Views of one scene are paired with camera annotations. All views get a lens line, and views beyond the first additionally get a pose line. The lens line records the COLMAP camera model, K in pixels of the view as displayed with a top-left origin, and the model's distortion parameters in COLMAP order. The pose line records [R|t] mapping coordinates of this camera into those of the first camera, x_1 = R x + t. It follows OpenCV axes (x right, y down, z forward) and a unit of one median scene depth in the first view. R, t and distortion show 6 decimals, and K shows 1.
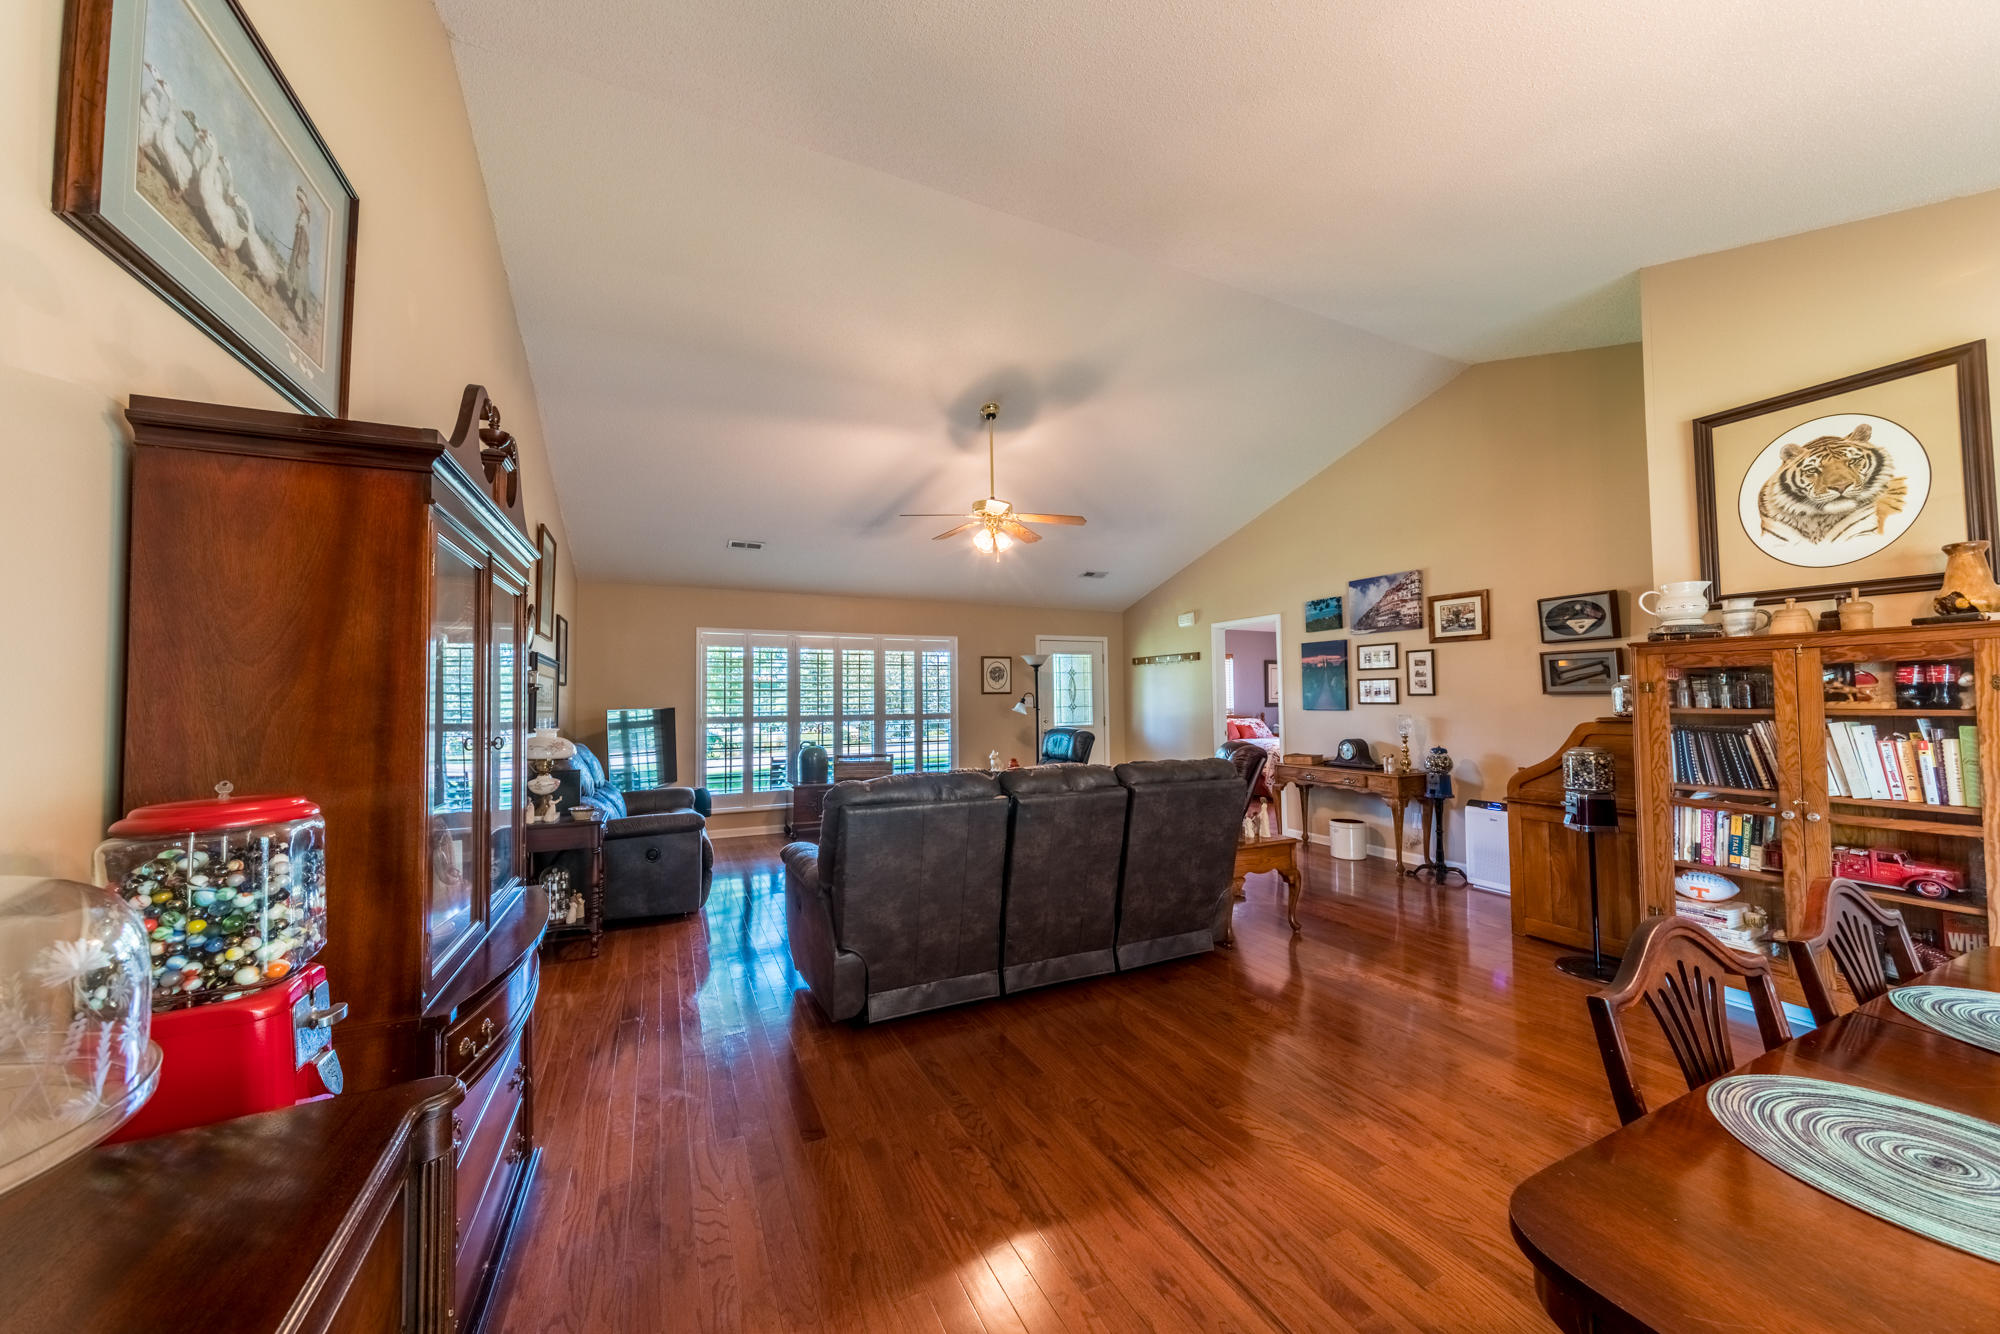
lens RADIAL K [[698.9, 0, 1010.0], [0, 698.9, 673.9], [0, 0, 1]] dist [0.000200, 0.000108]
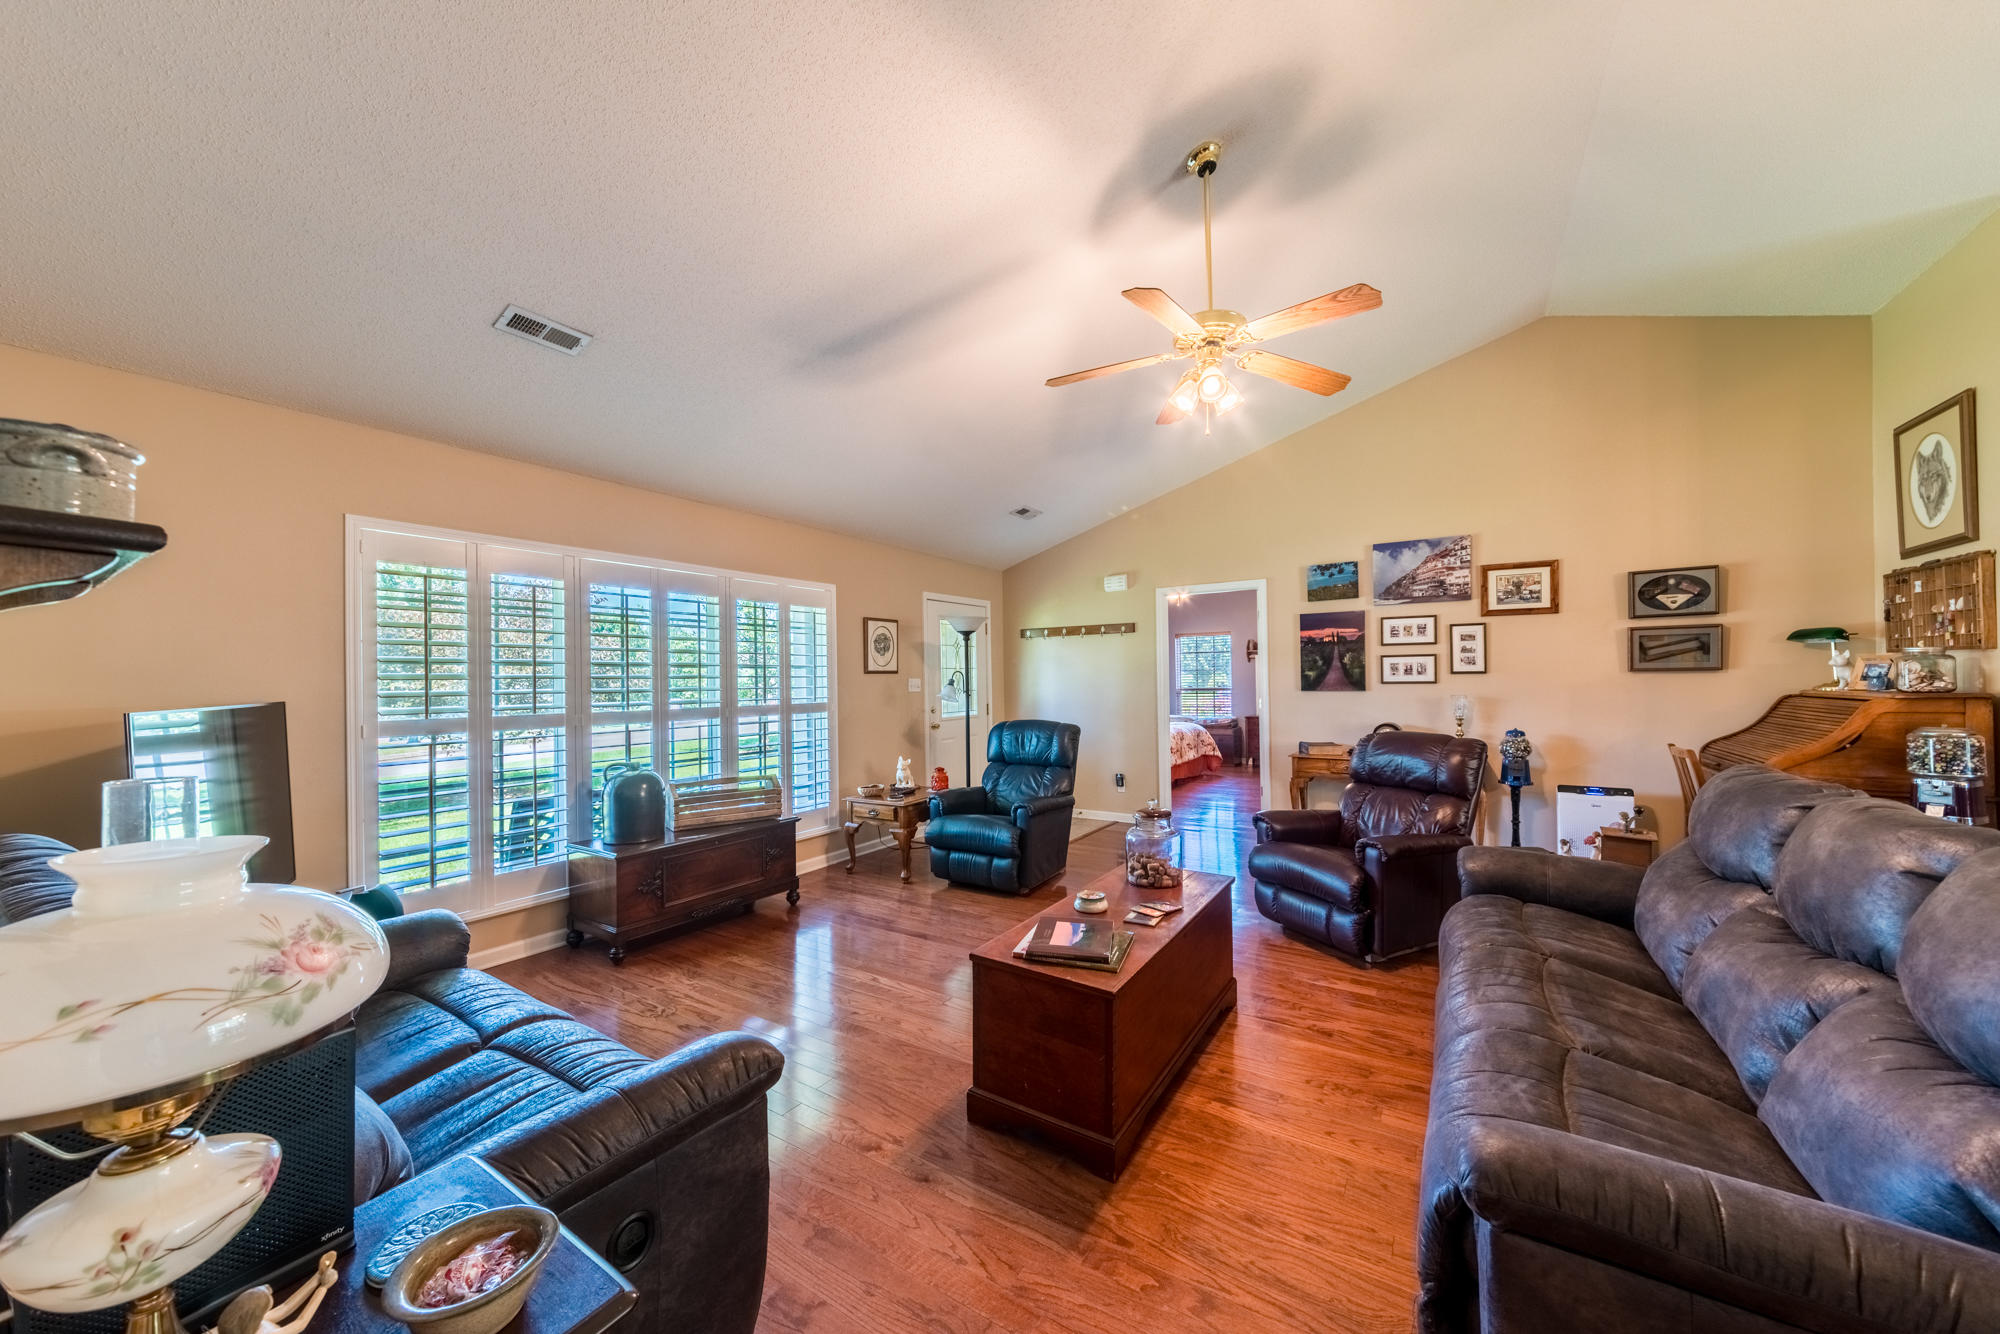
lens RADIAL K [[698.9, 0, 1010.0], [0, 698.9, 673.9], [0, 0, 1]] dist [0.000200, 0.000108]
pose [[0.858595, 0.001691, 0.512651, -0.372693], [-0.013184, 0.999737, 0.018782, 0.021046], [-0.512485, -0.022885, 0.858391, 0.495139]]
